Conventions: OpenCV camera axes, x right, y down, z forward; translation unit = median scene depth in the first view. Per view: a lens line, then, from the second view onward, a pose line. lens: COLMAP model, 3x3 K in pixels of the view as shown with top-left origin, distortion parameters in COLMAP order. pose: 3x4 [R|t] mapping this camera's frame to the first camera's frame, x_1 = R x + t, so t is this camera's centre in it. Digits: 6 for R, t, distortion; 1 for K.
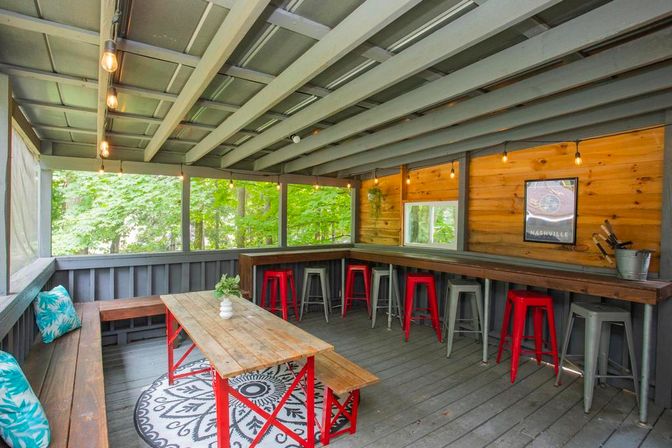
lens RADIAL K [[325.4, 0, 331.7], [0, 325.4, 227.5], [0, 0, 1]] dist [0.003319, 0.002358]
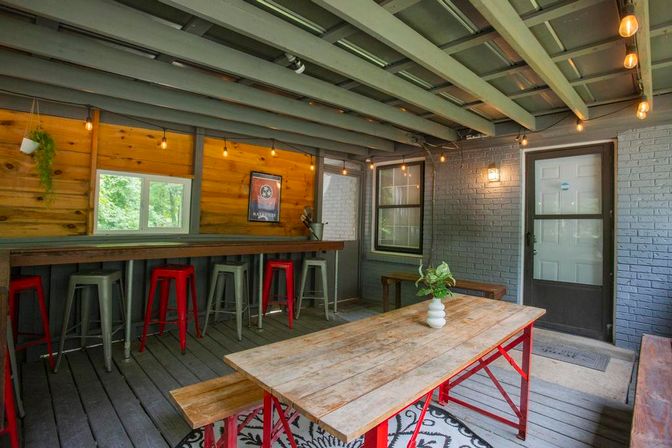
lens RADIAL K [[325.4, 0, 332.2], [0, 325.4, 220.7], [0, 0, 1]] dist [0.003319, 0.002358]
pose [[-0.122534, -0.013834, 0.992368, -0.598780], [-0.000727, 0.999904, 0.013849, 0.022363], [-0.992464, 0.000975, -0.122532, 0.781507]]
